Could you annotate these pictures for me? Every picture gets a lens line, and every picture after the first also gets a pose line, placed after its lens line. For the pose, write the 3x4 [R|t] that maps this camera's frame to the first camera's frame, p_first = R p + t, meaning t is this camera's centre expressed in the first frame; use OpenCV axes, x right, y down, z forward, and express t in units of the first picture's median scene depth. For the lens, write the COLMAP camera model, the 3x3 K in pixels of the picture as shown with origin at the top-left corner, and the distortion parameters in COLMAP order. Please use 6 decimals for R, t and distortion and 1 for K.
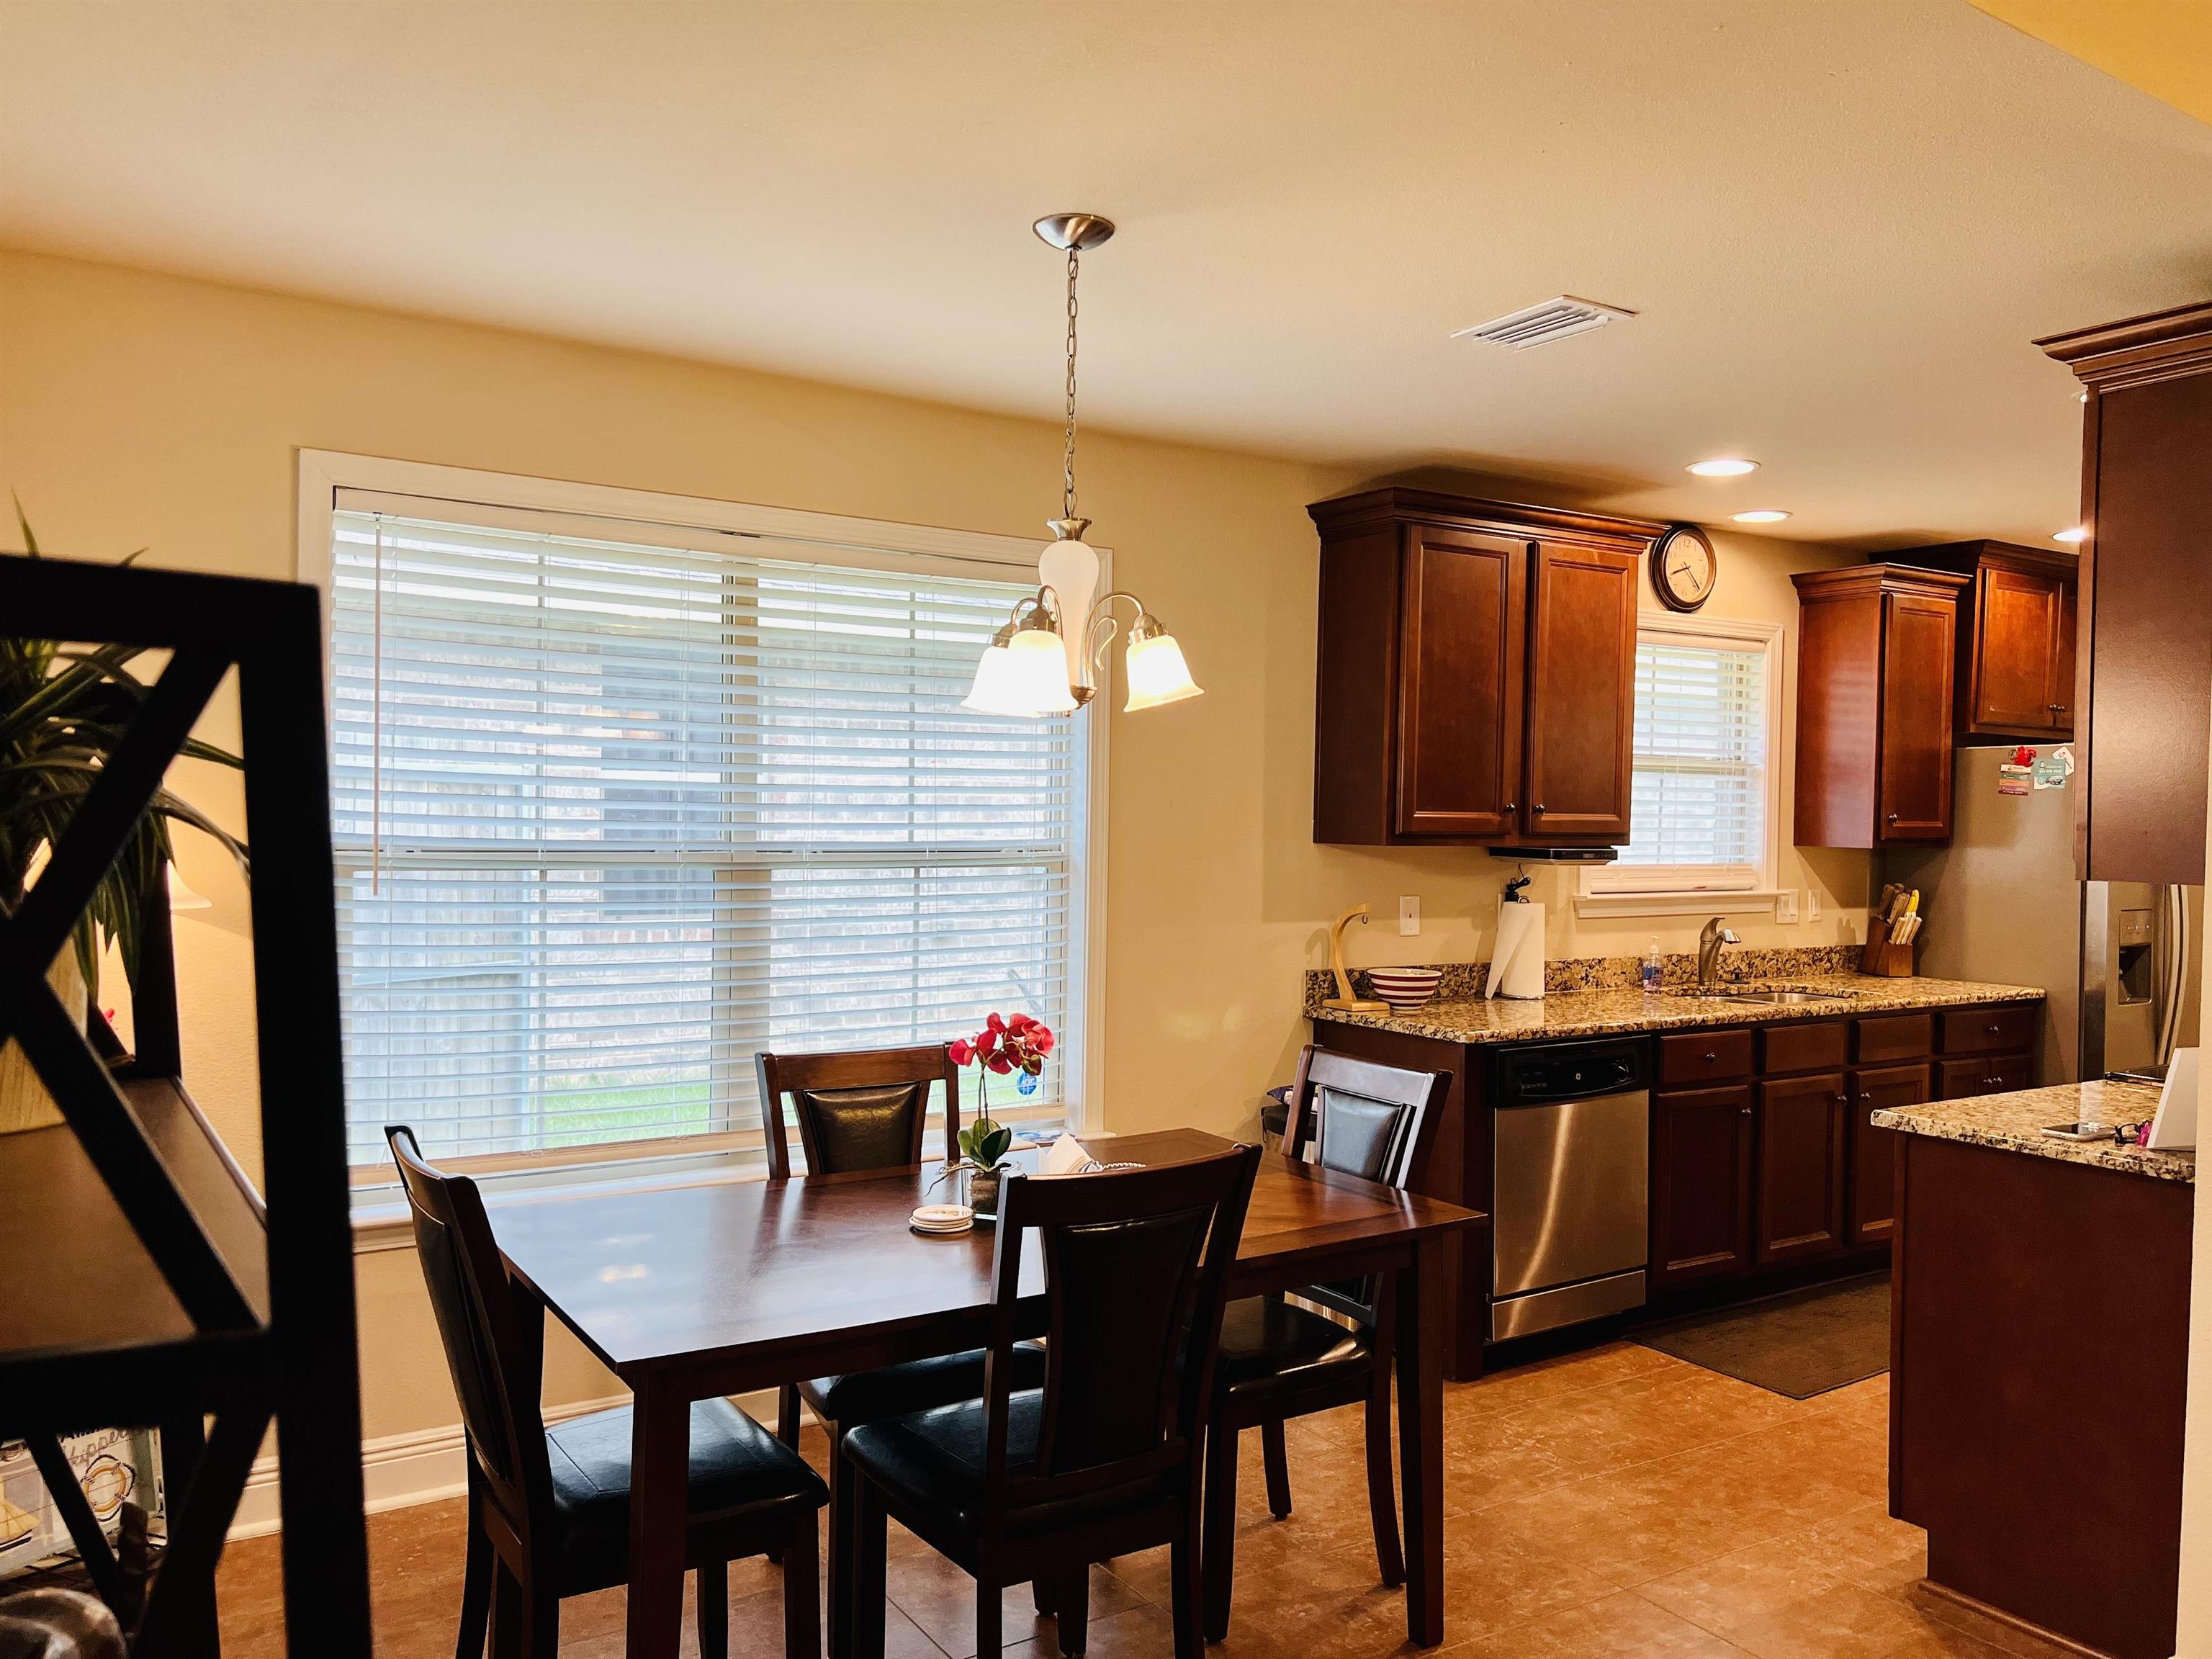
lens RADIAL K [[1682.2, 0, 1107.4], [0, 1682.2, 830.6], [0, 0, 1]] dist [0.035313, -0.000339]
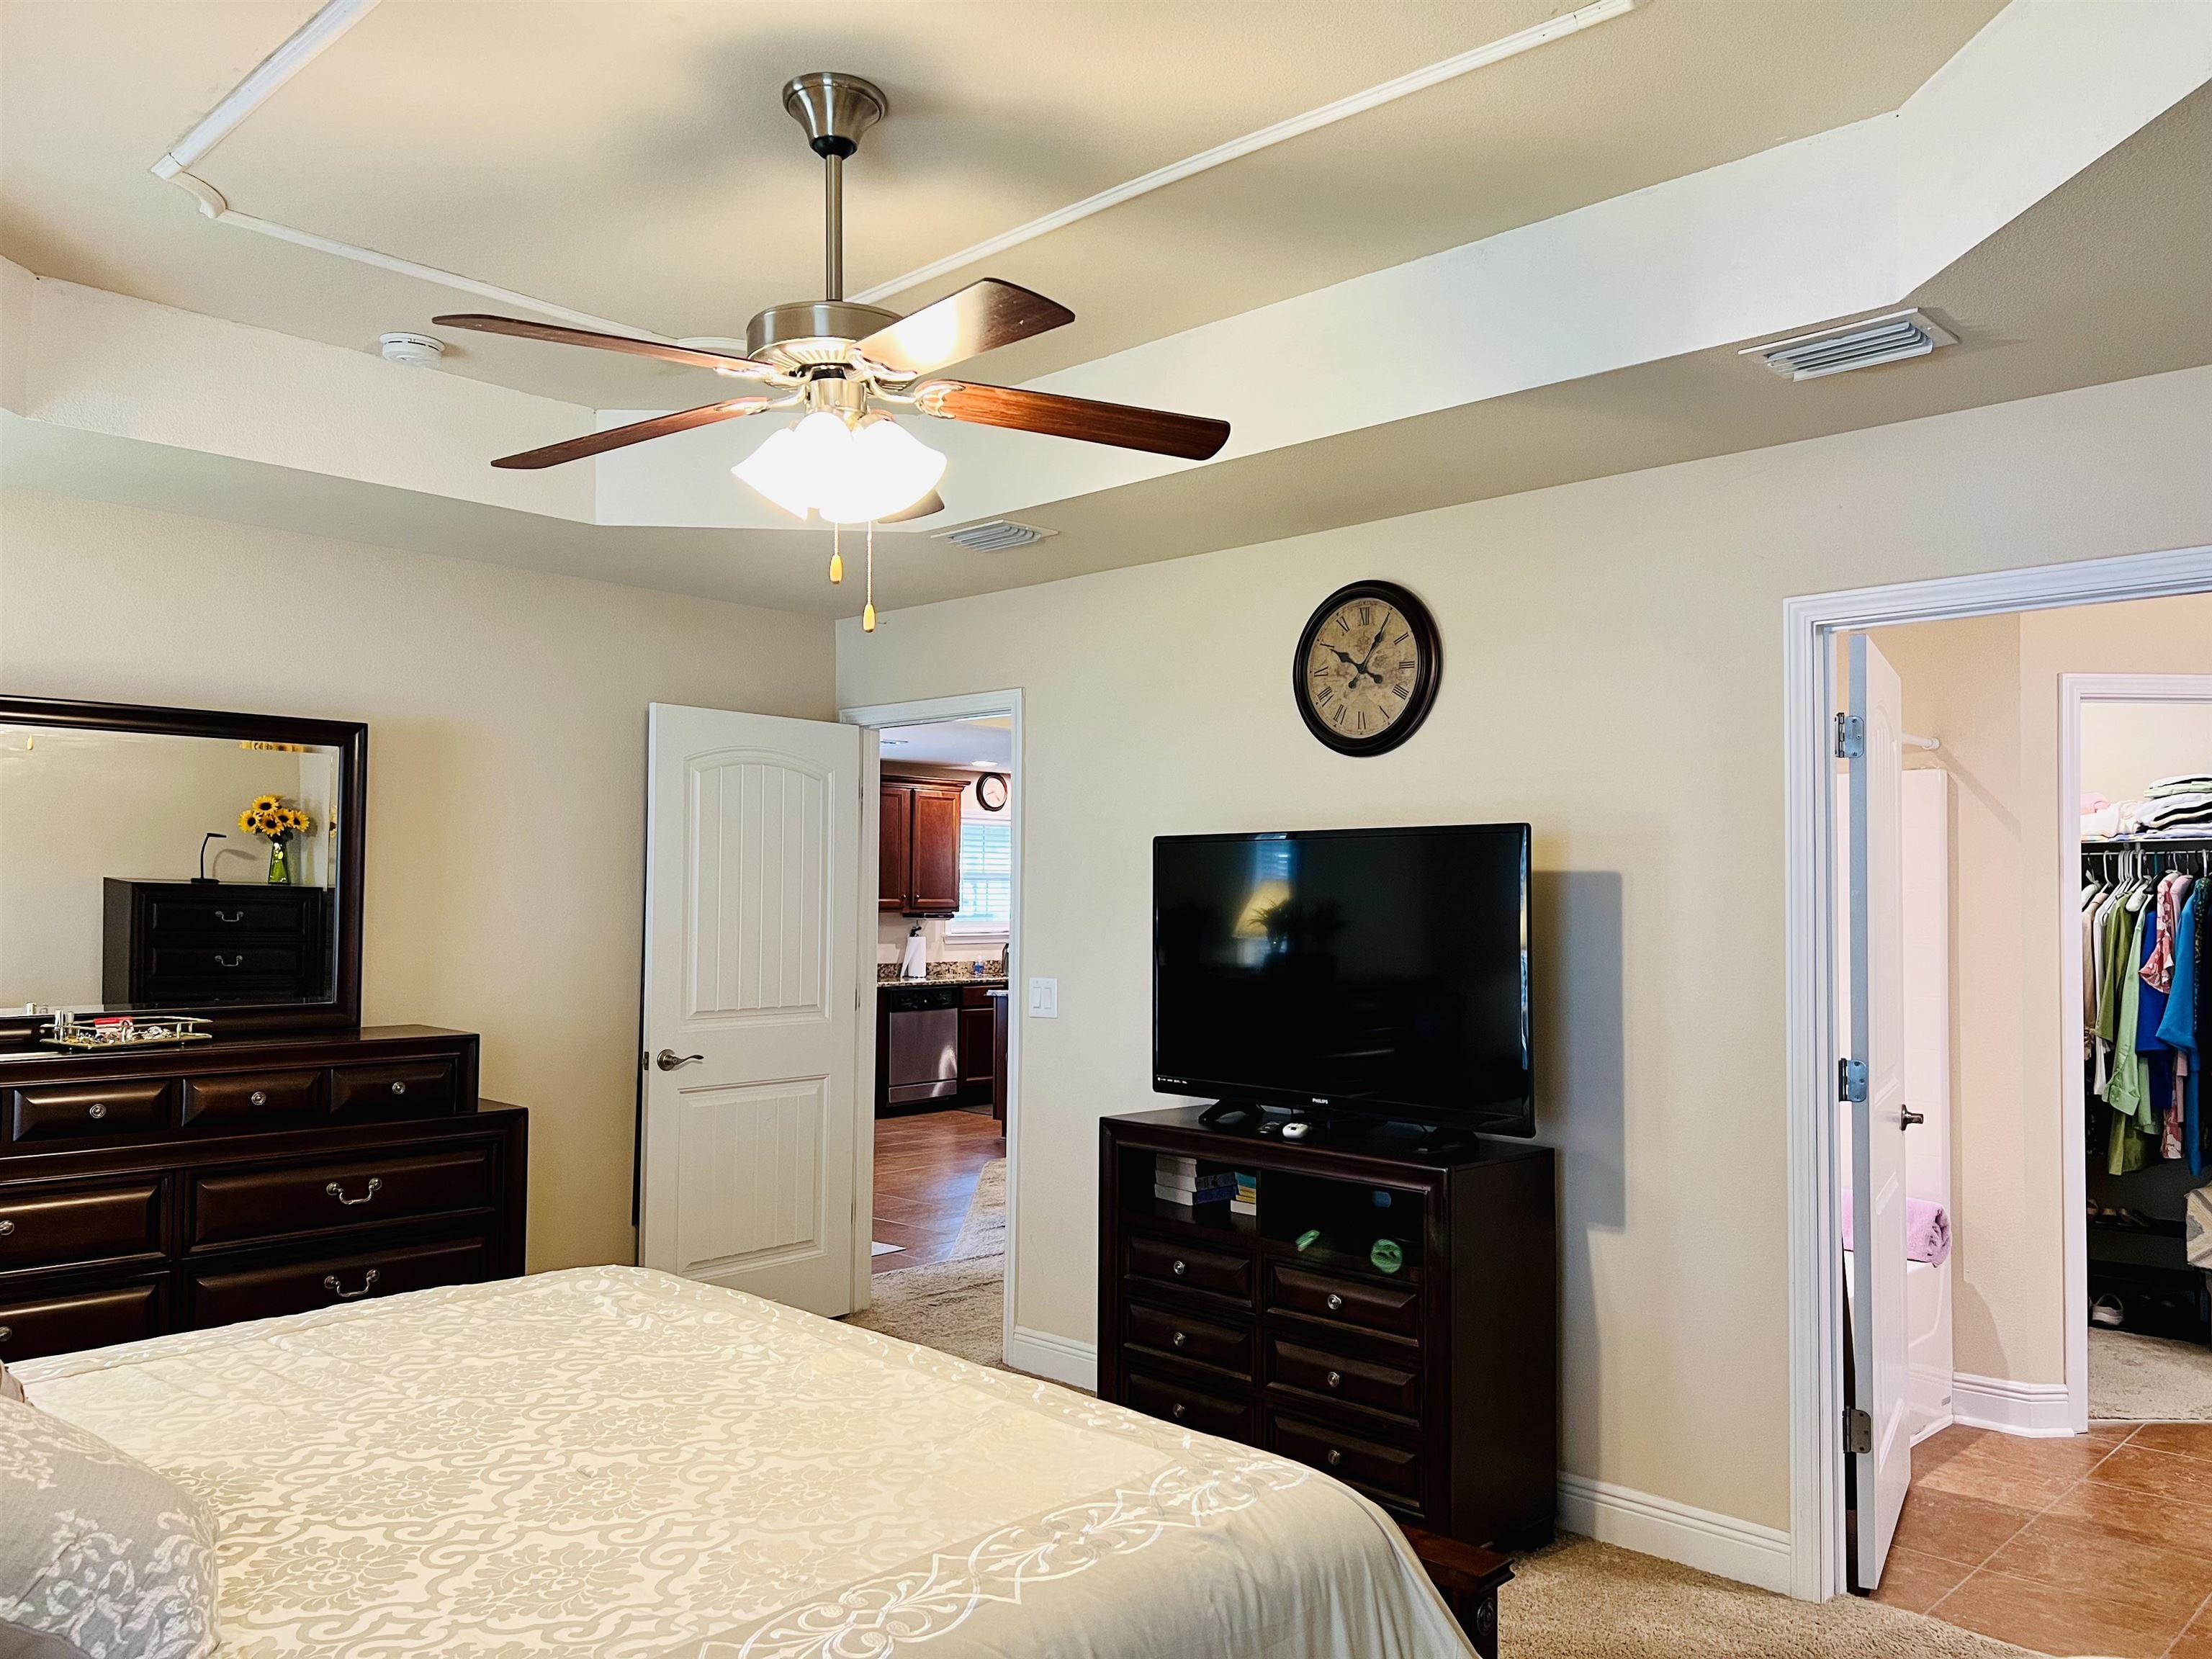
lens RADIAL K [[1682.2, 0, 1108.1], [0, 1682.2, 834.4], [0, 0, 1]] dist [0.035313, -0.000339]
pose [[0.975511, -0.002008, 0.219941, -0.010923], [0.013801, 0.998547, -0.052097, 0.026116], [-0.219516, 0.053856, 0.974121, -1.370716]]
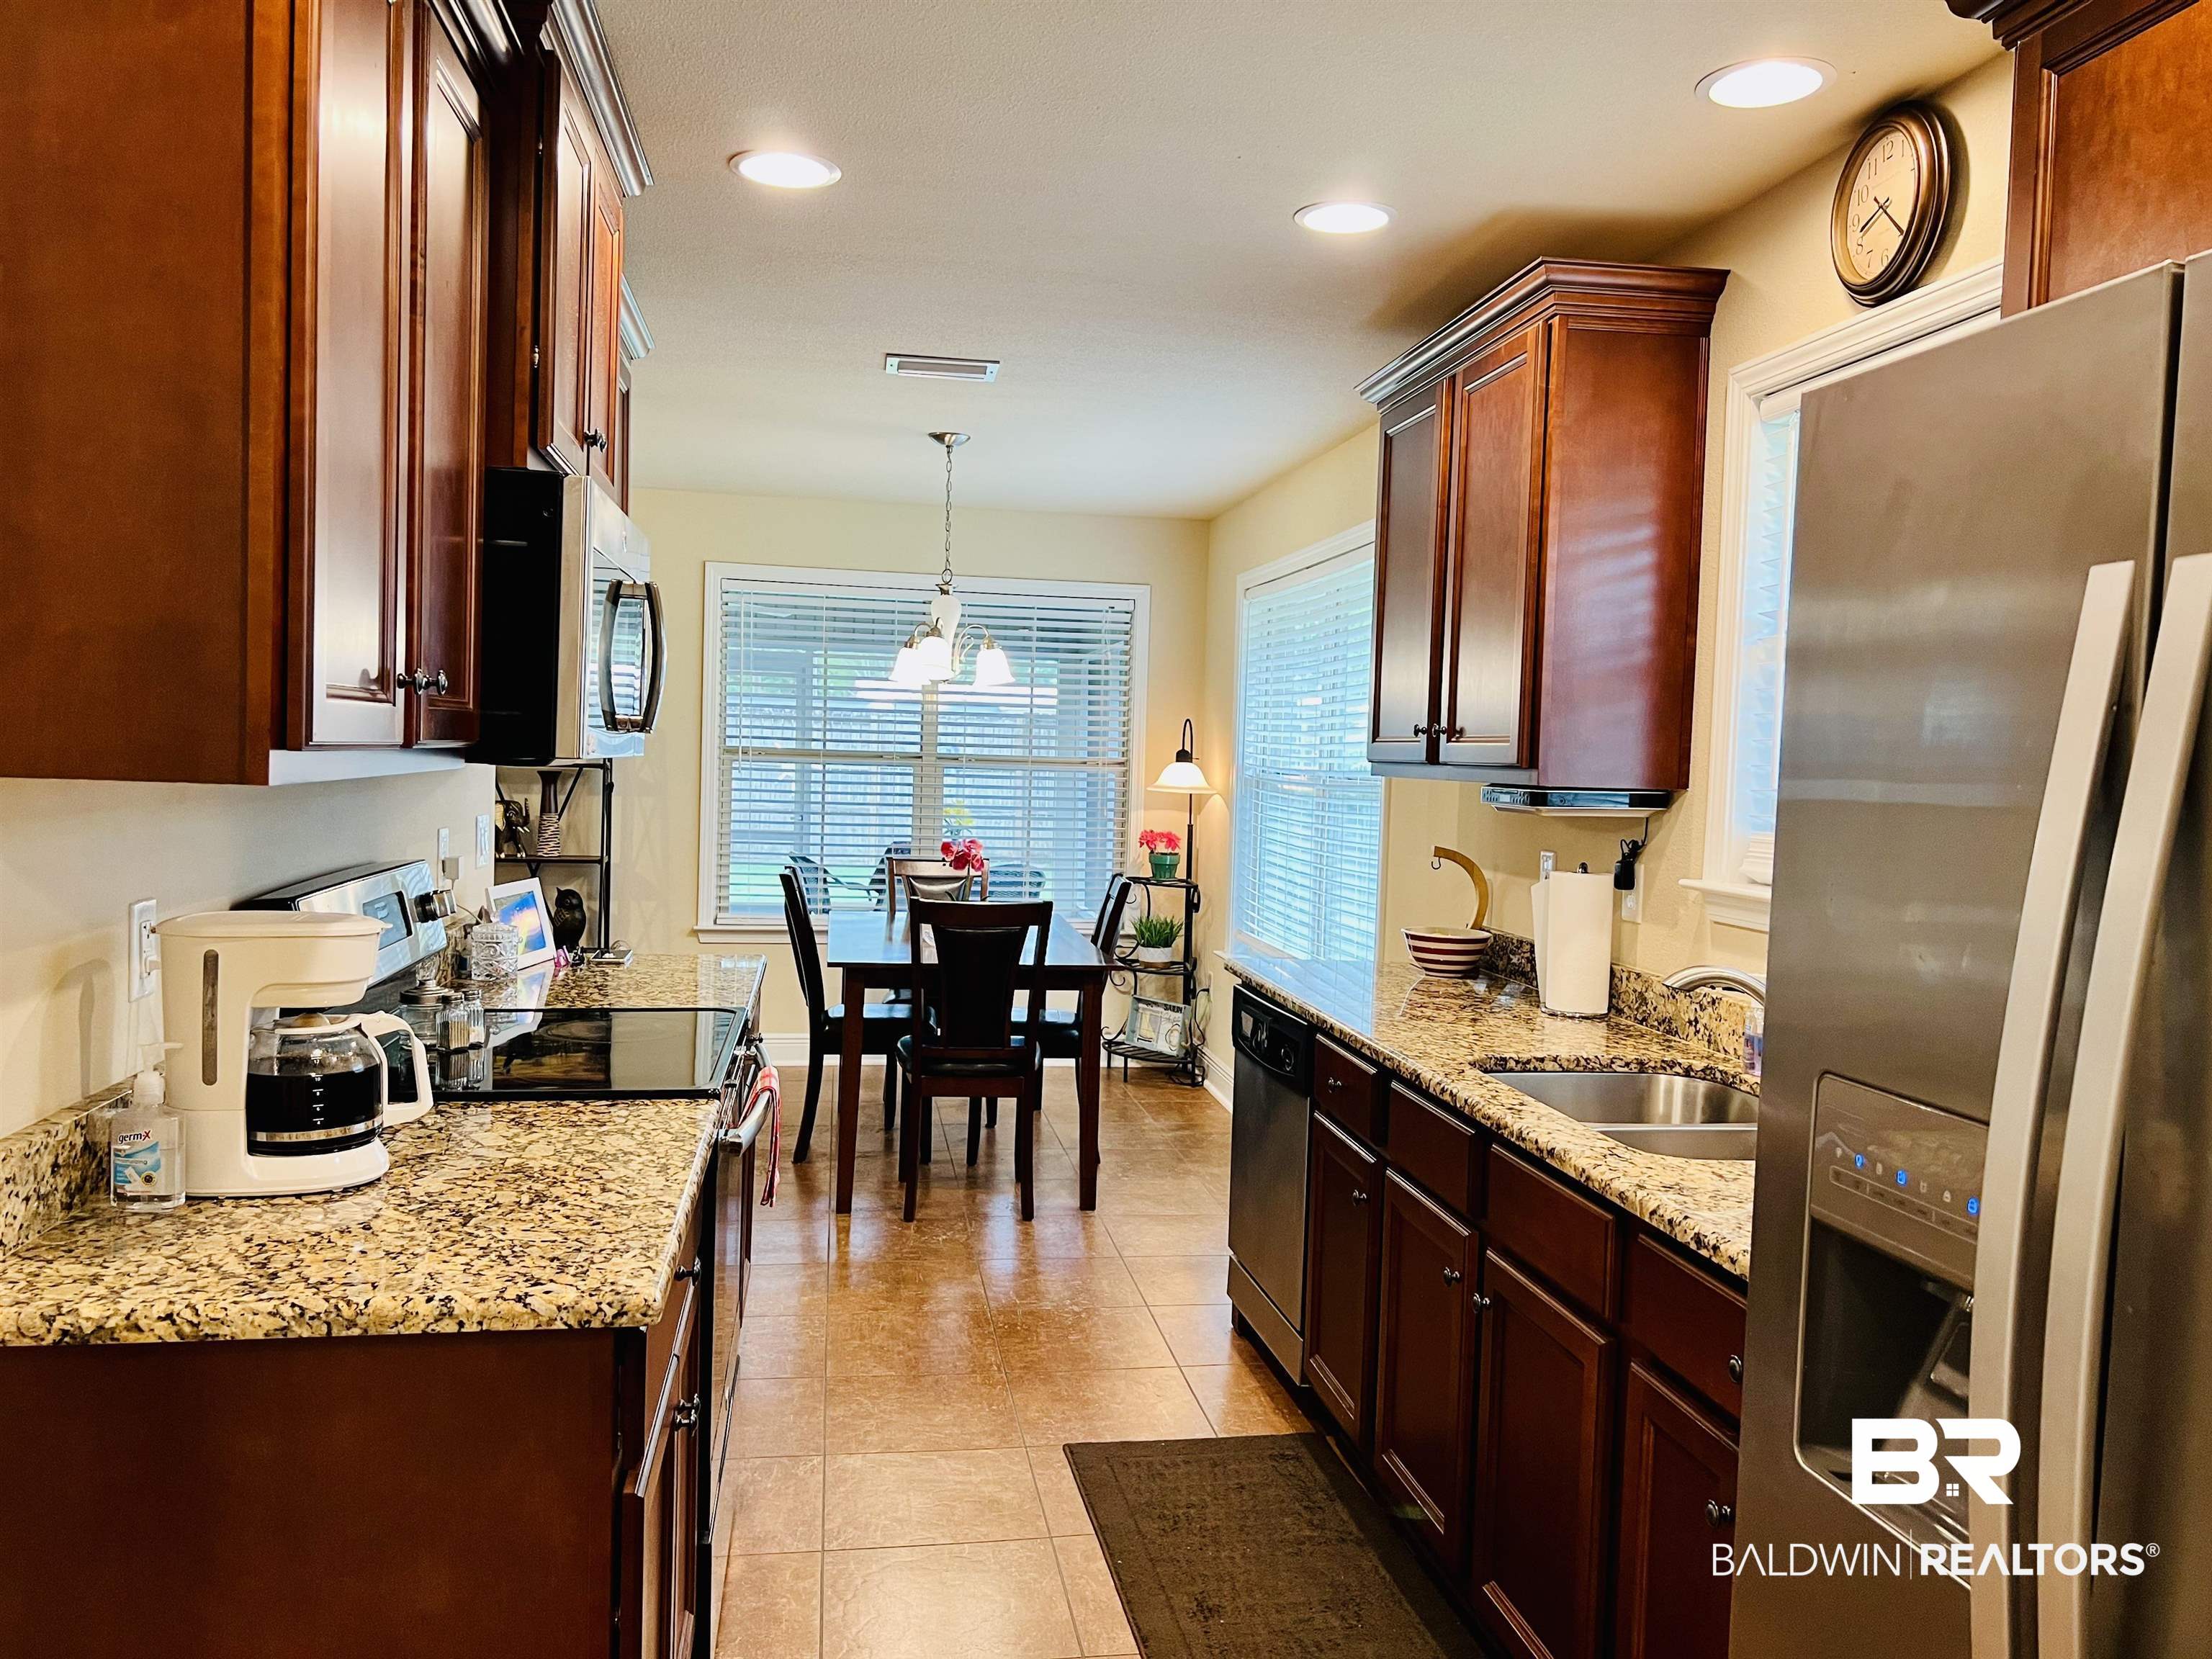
lens RADIAL K [[1682.2, 0, 1105.9], [0, 1682.2, 827.8], [0, 0, 1]] dist [0.035313, -0.000339]
pose [[-0.406330, 0.018667, -0.913536, 0.911277], [-0.048236, 0.997959, 0.041847, 0.006663], [0.912452, 0.061069, -0.404600, 1.072693]]
